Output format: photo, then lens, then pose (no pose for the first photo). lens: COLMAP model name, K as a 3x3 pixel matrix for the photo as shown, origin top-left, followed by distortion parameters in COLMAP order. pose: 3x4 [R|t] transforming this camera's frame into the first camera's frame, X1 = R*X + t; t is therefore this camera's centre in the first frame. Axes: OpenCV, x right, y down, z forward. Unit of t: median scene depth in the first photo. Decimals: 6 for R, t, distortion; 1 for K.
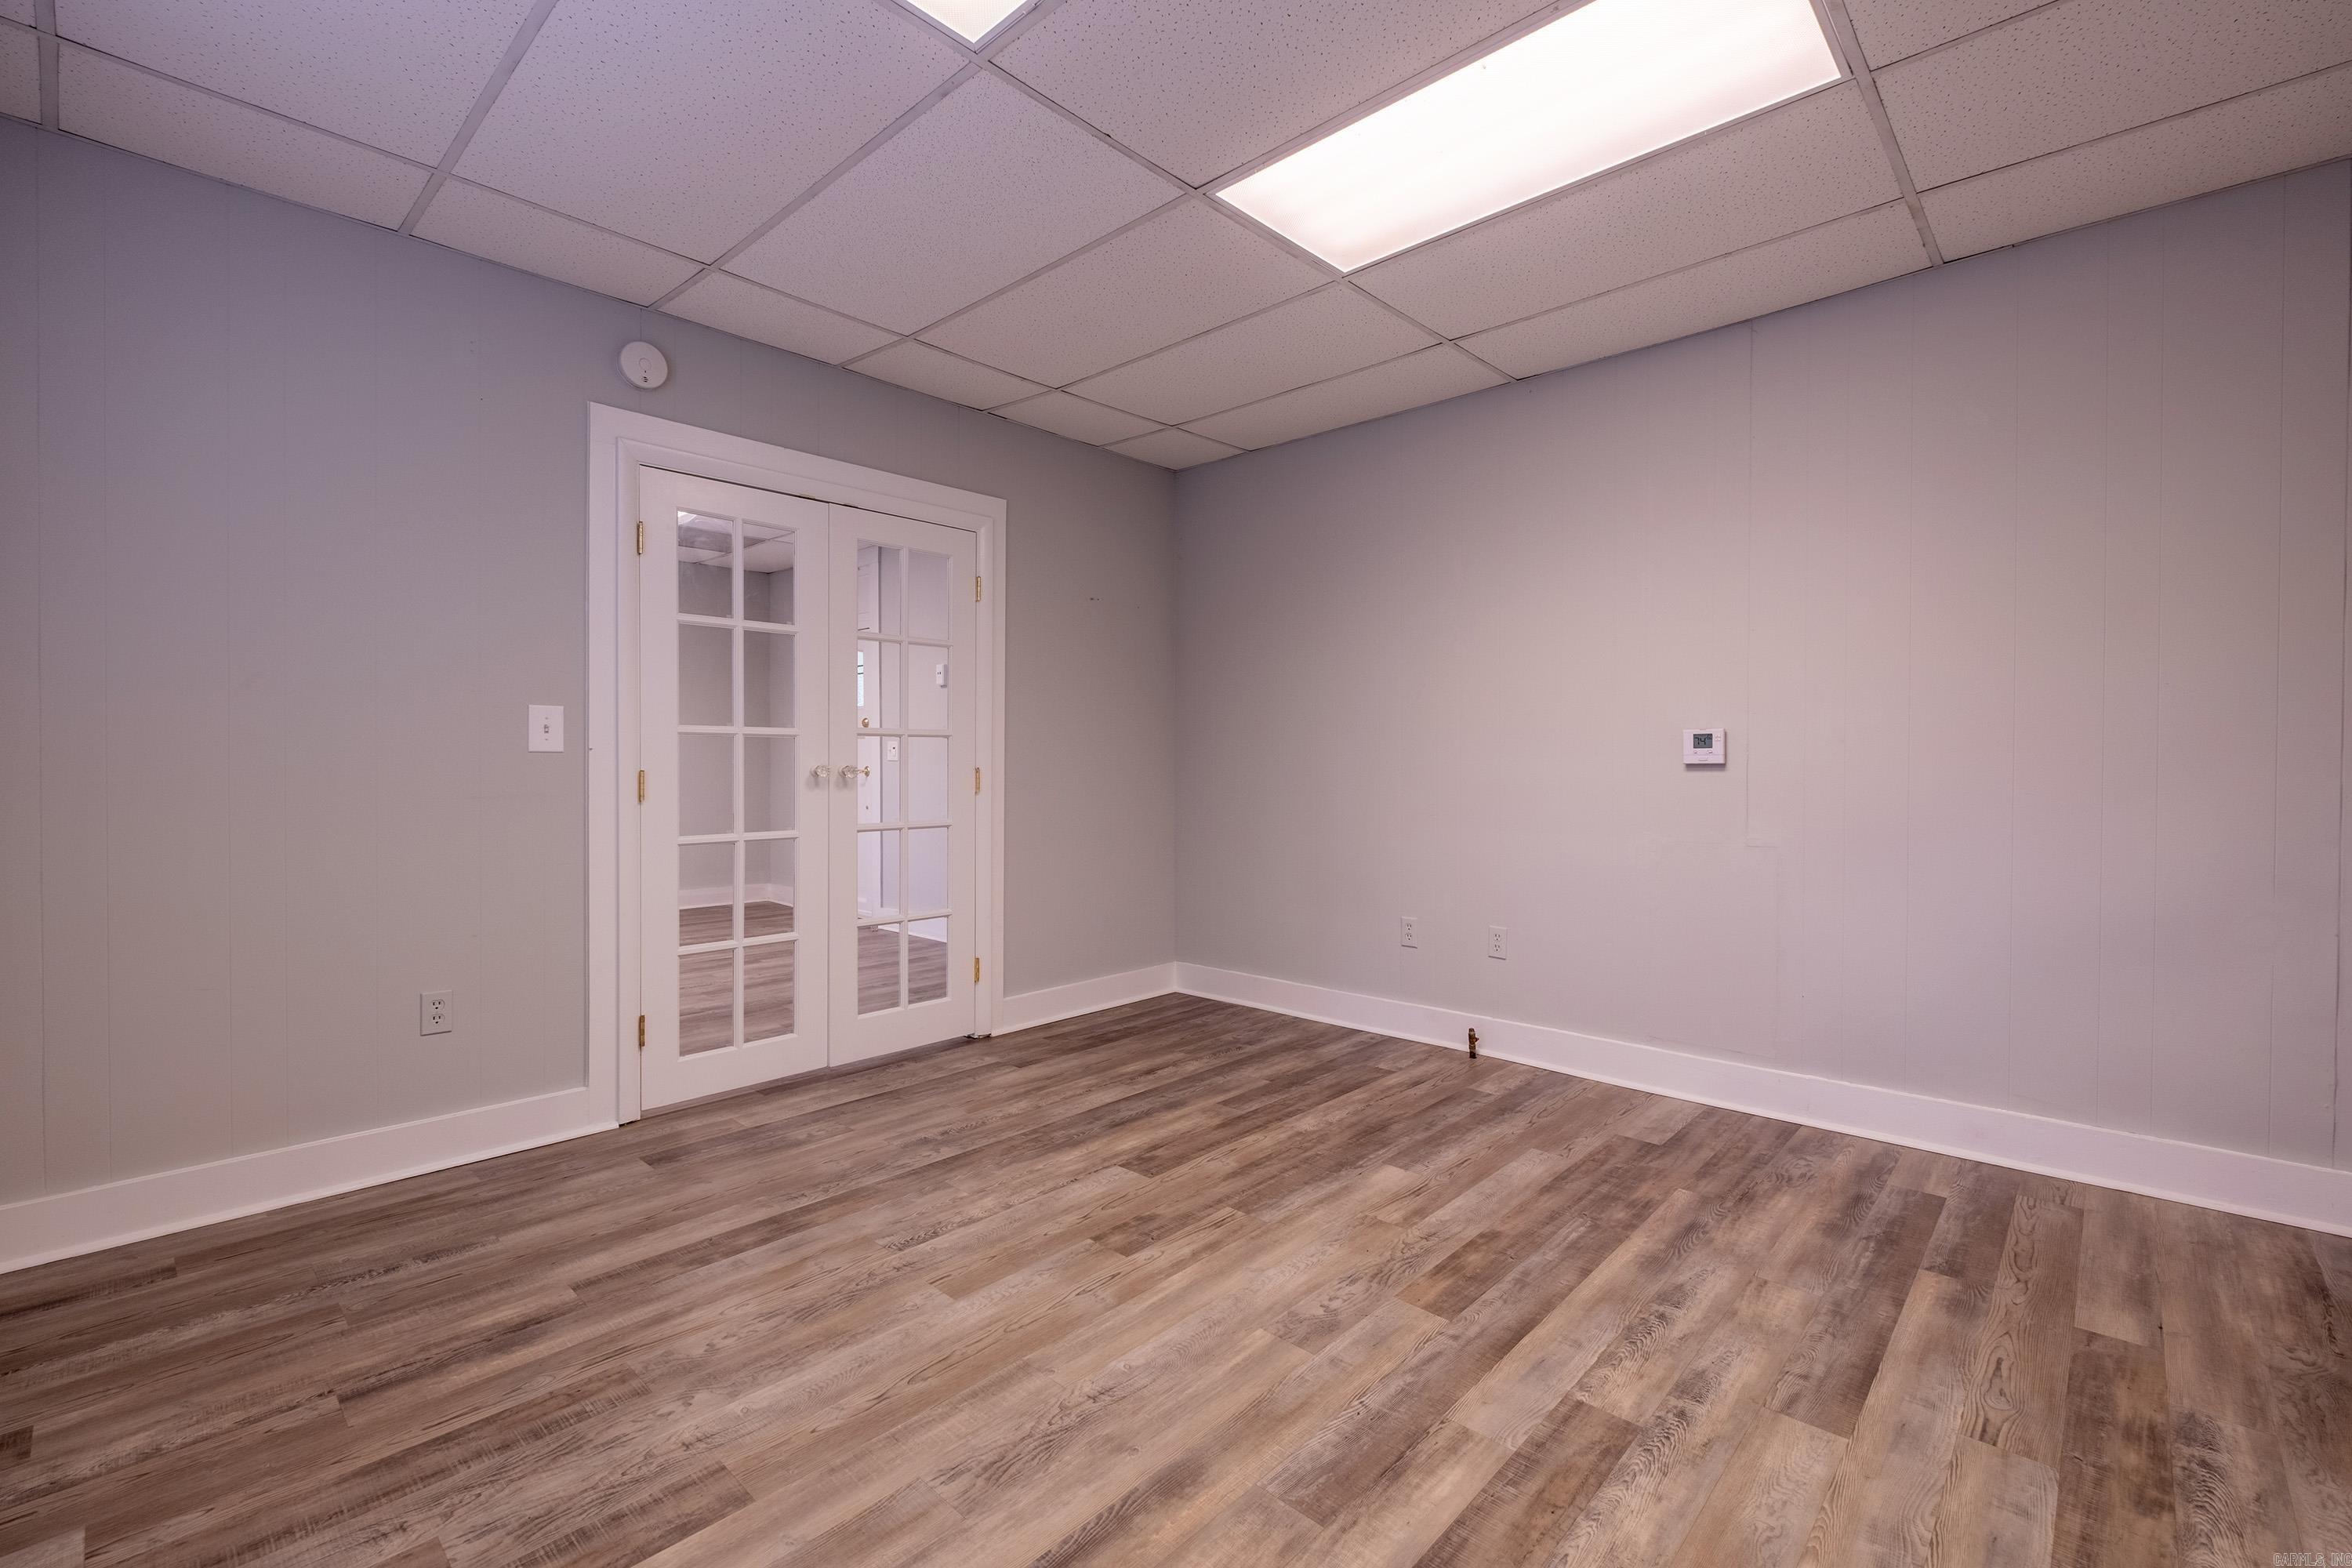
lens RADIAL K [[1031.5, 0, 1160.6], [0, 1031.5, 780.3], [0, 0, 1]] dist [0.003396, -0.003971]
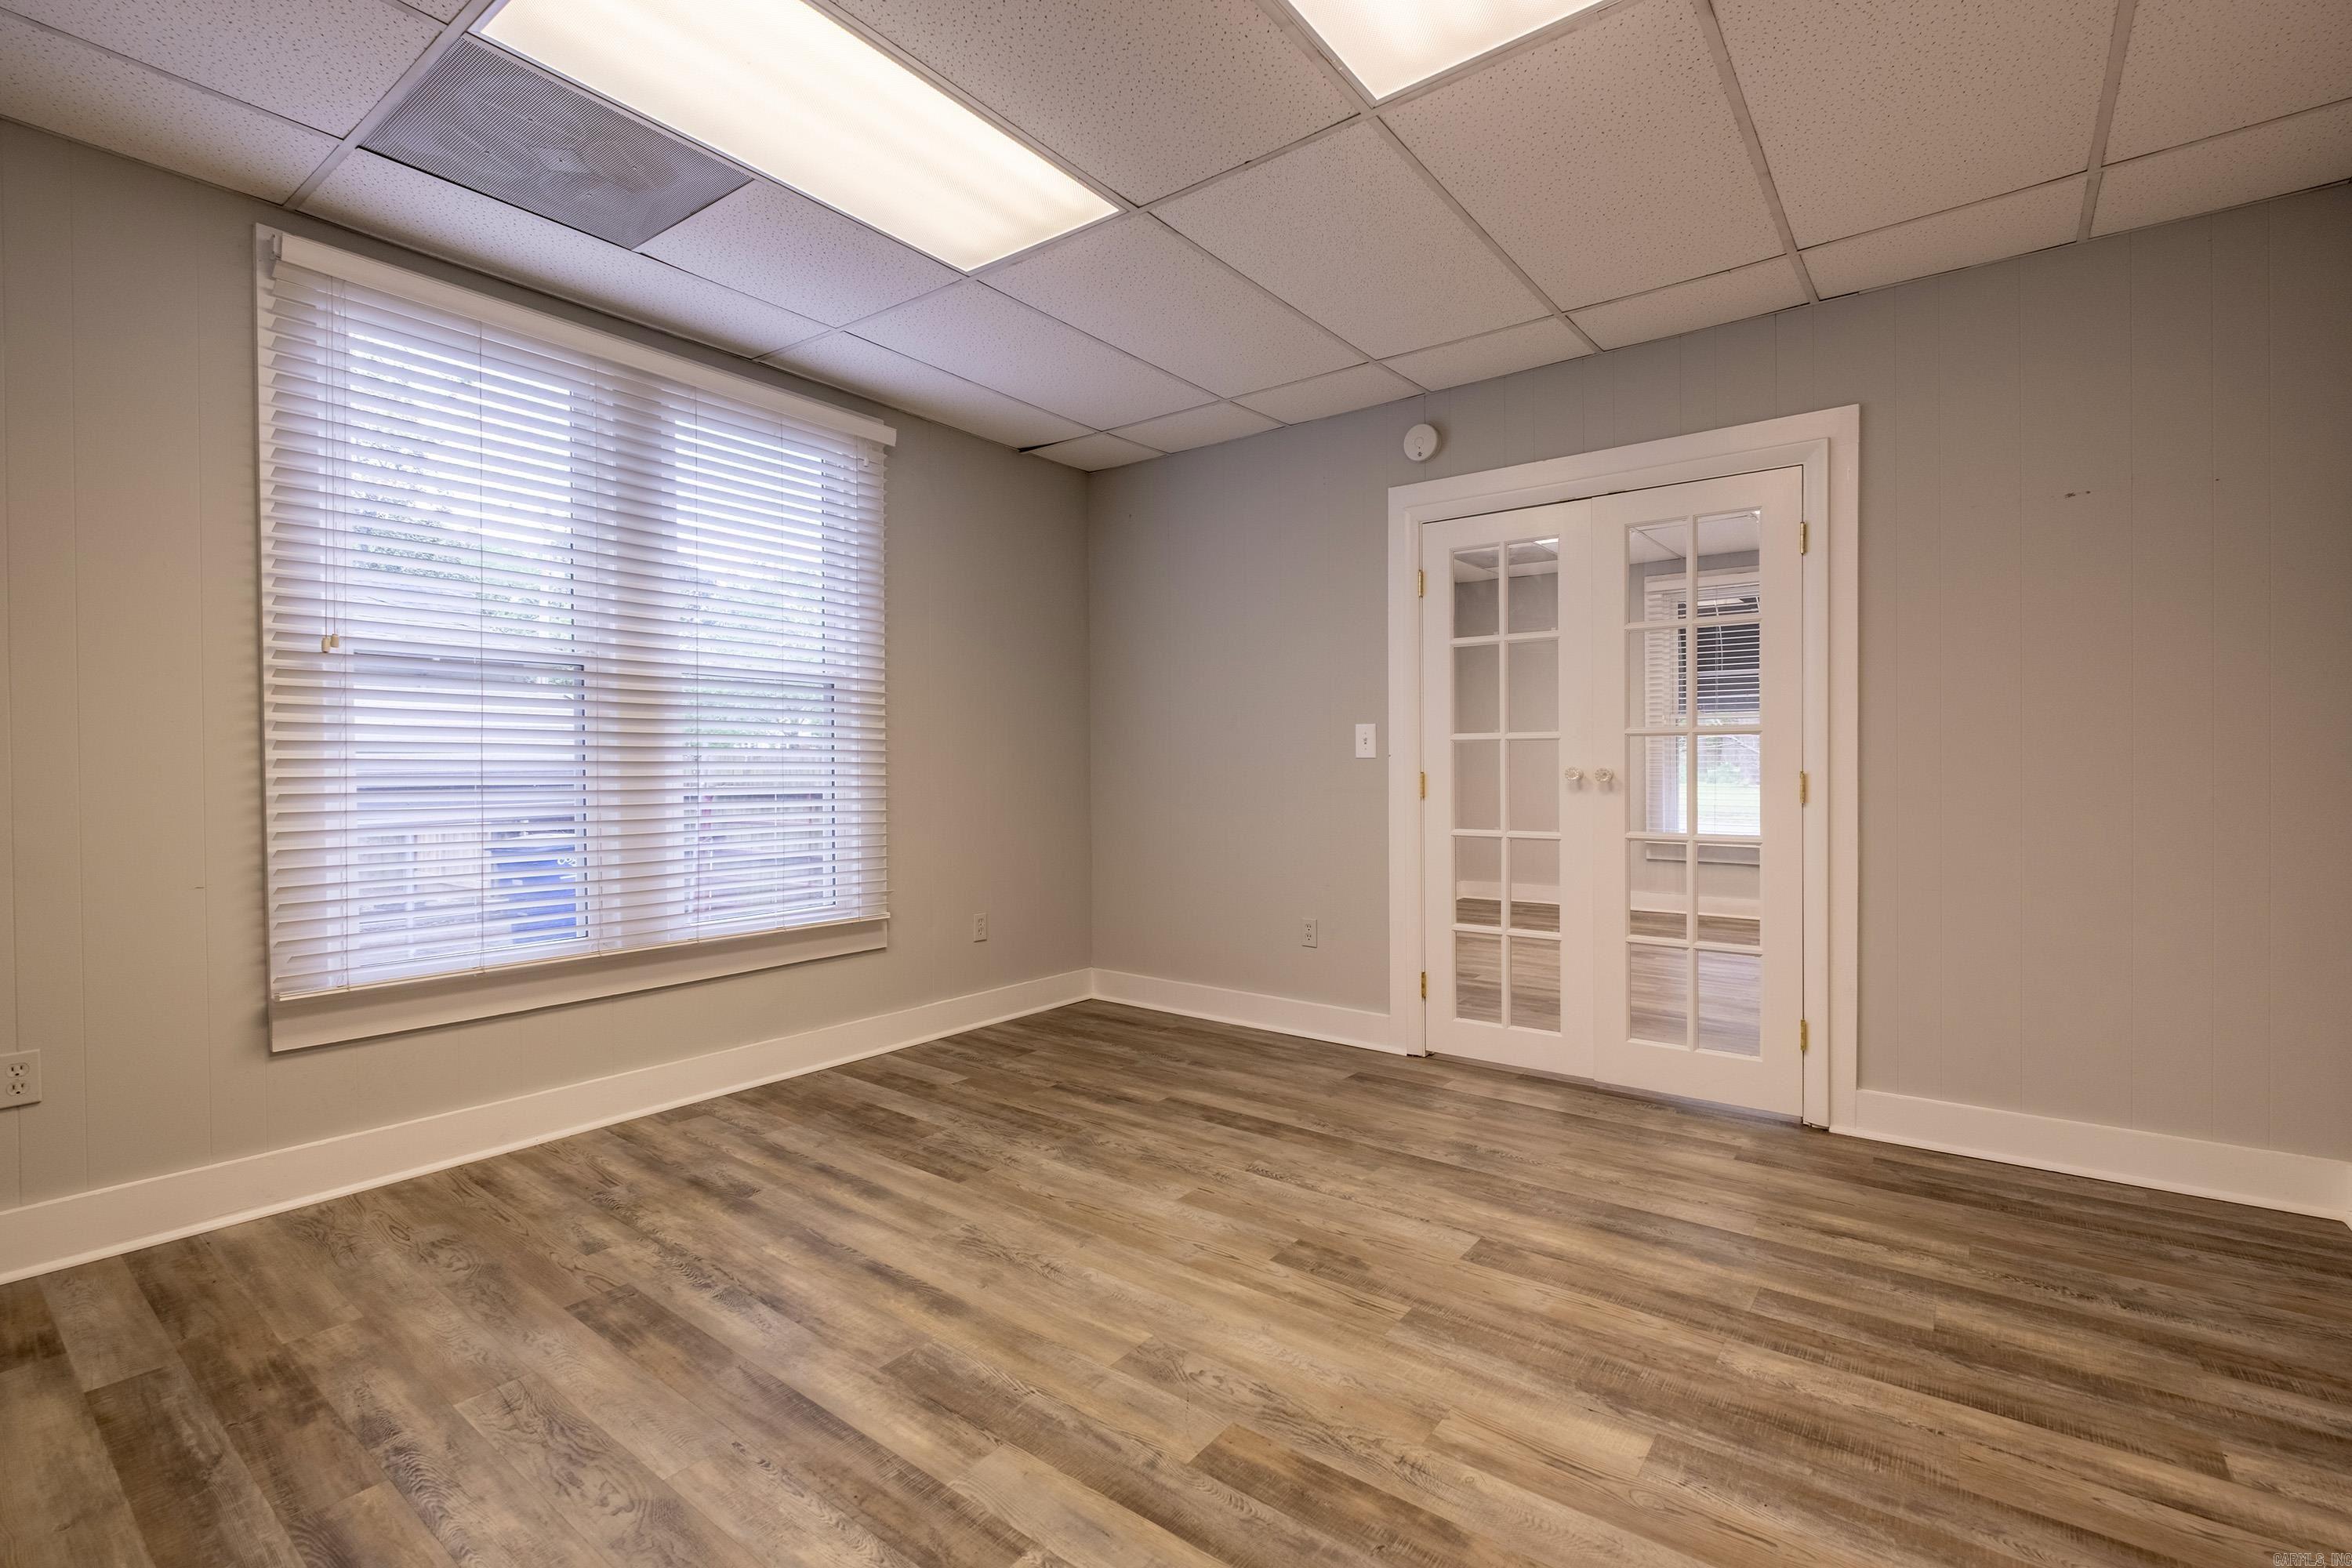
lens RADIAL K [[1031.5, 0, 1168.8], [0, 1031.5, 782.3], [0, 0, 1]] dist [0.003396, -0.003971]
pose [[0.095716, 0.014088, -0.995309, 0.776989], [-0.015039, 0.999806, 0.012706, -0.009906], [0.995295, 0.013752, 0.095909, 0.657176]]
